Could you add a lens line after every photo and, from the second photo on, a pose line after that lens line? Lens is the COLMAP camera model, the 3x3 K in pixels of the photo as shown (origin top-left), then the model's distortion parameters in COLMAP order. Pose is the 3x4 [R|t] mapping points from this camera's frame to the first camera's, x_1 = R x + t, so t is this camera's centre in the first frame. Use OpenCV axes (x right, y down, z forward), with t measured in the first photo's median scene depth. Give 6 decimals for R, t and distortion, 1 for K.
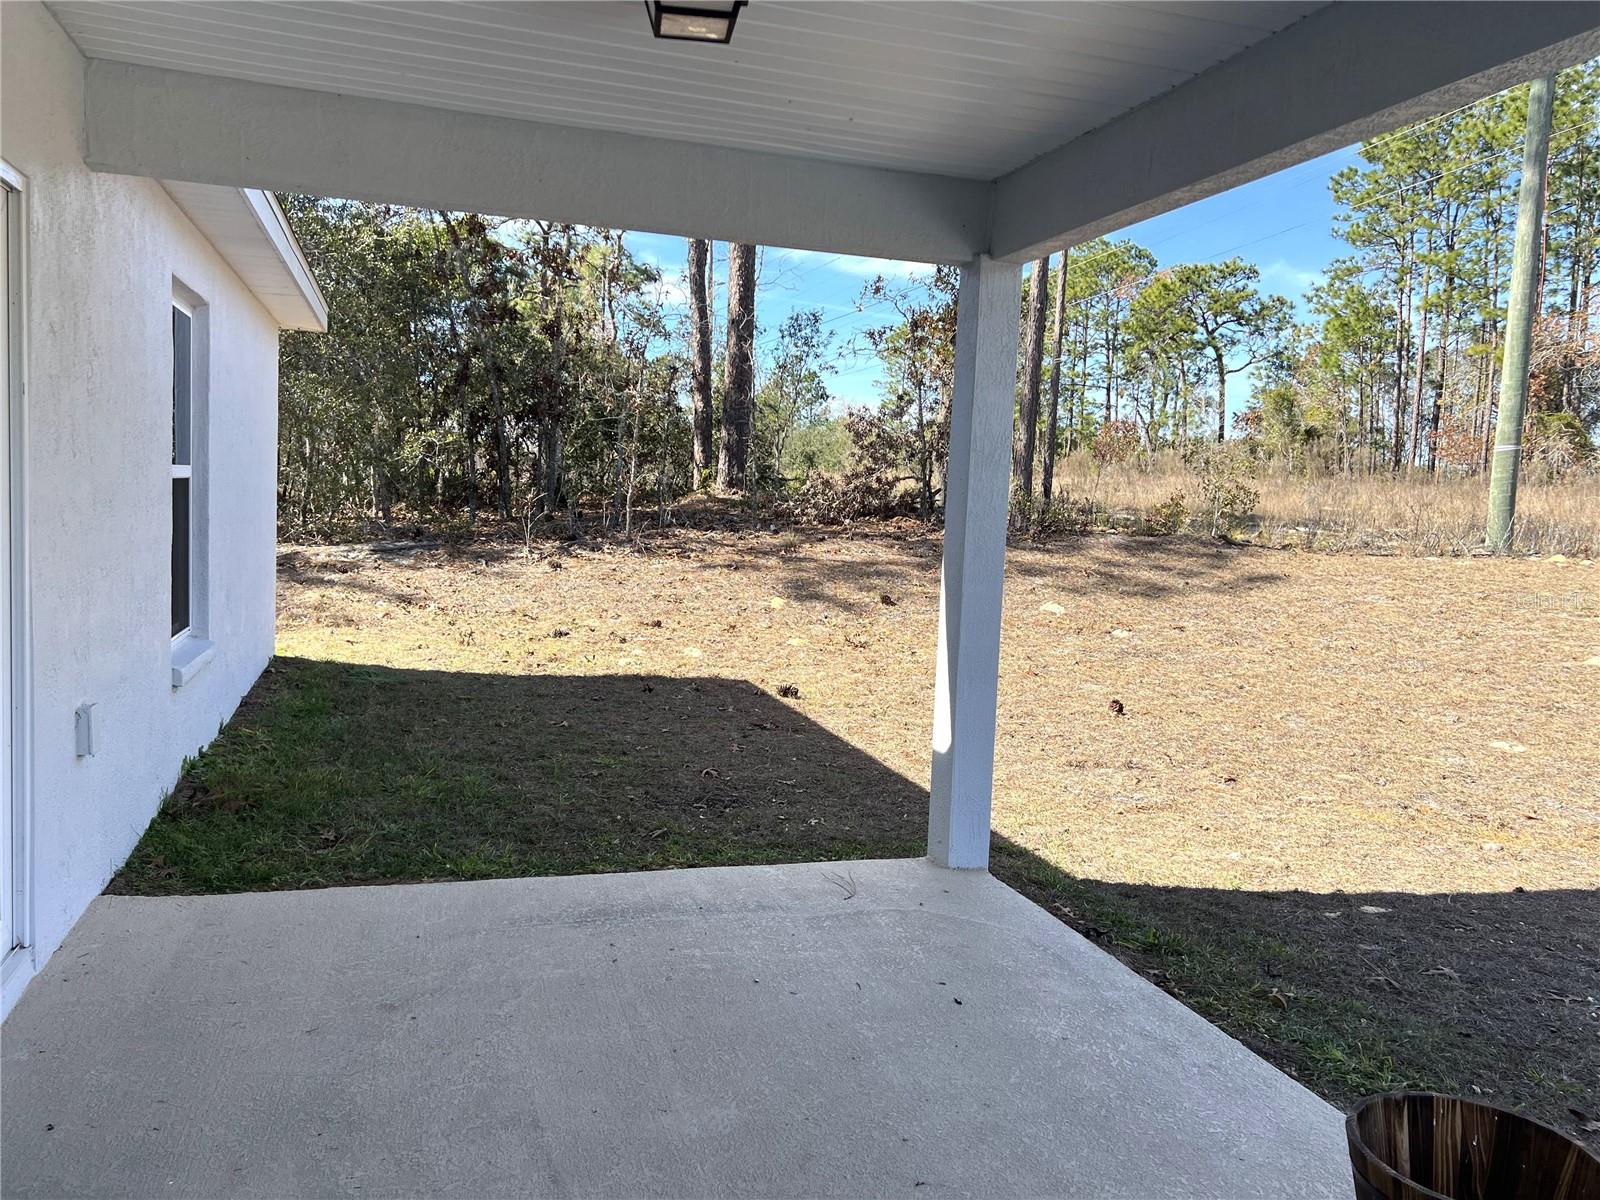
lens RADIAL K [[1209.8, 0, 803.4], [0, 1209.8, 606.9], [0, 0, 1]] dist [0.070330, -0.076149]
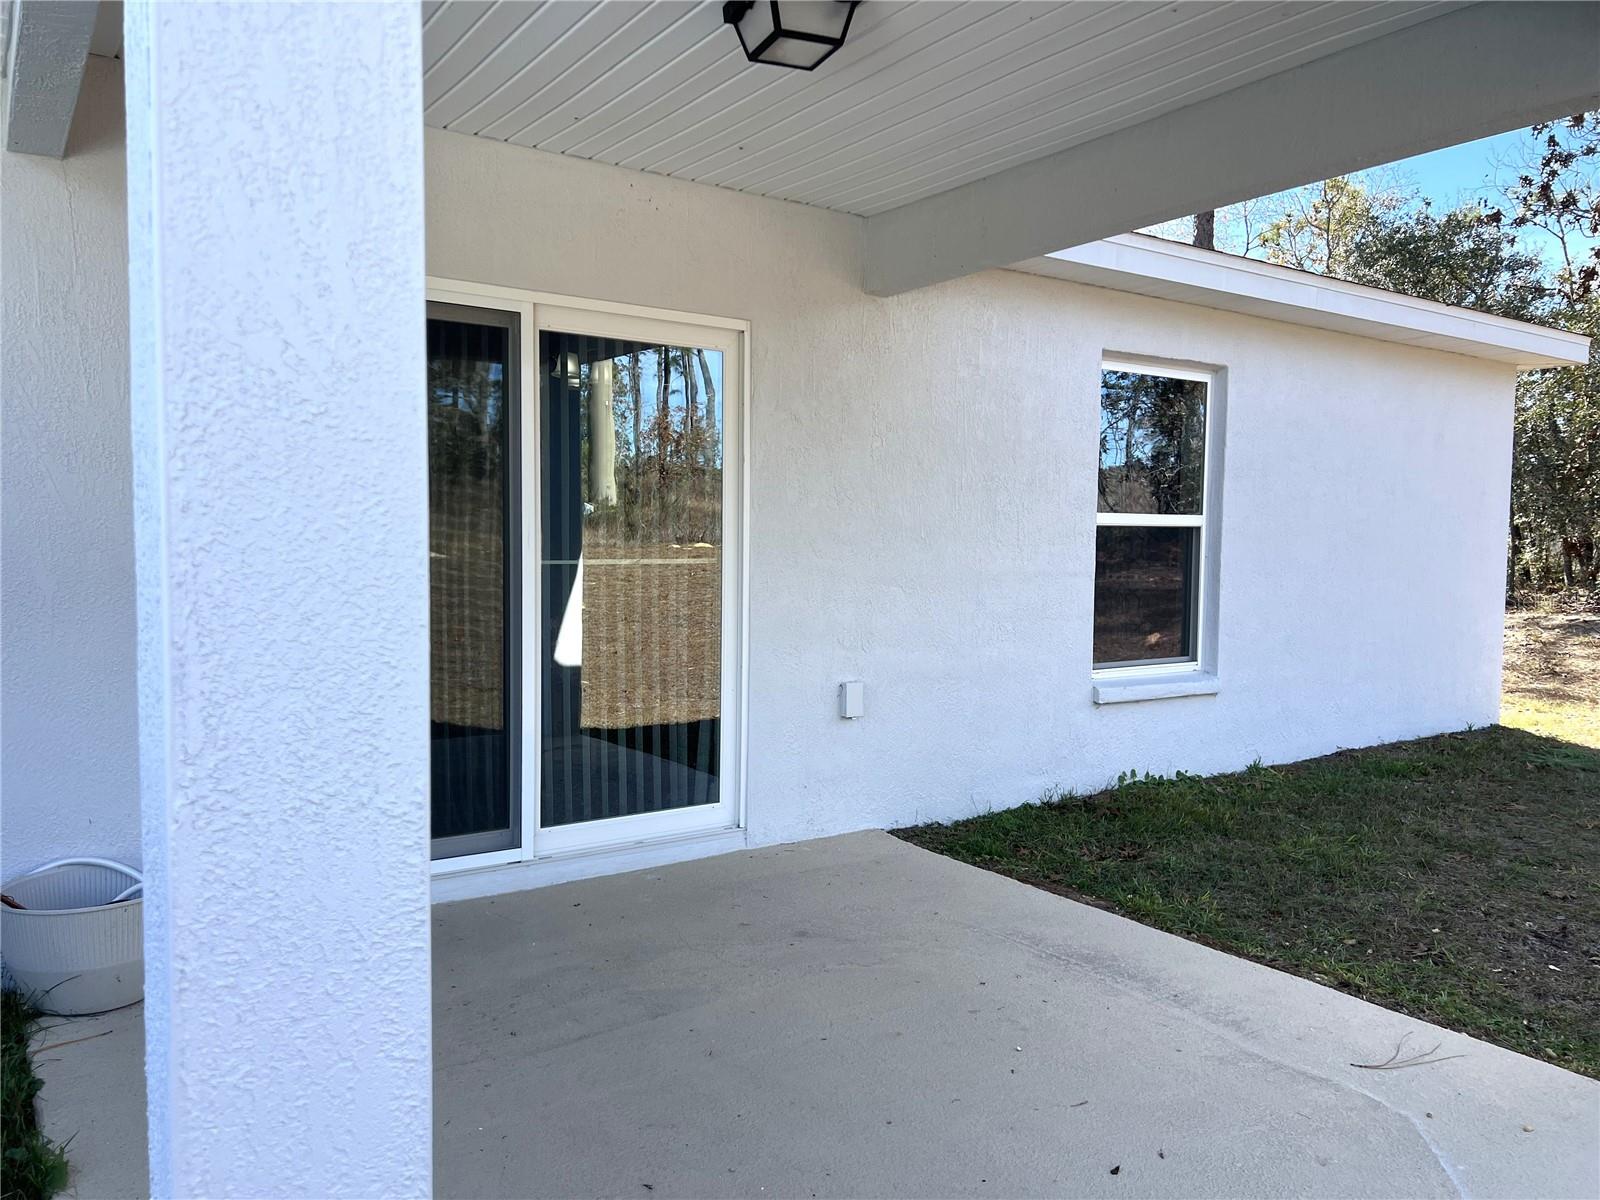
lens RADIAL K [[1209.8, 0, 803.4], [0, 1209.8, 606.9], [0, 0, 1]] dist [0.070330, -0.076149]
pose [[0.281163, 0.009310, -0.959615, 0.122578], [-0.083905, 0.996362, -0.014917, 0.003549], [0.955985, 0.084711, 0.280921, 0.096531]]
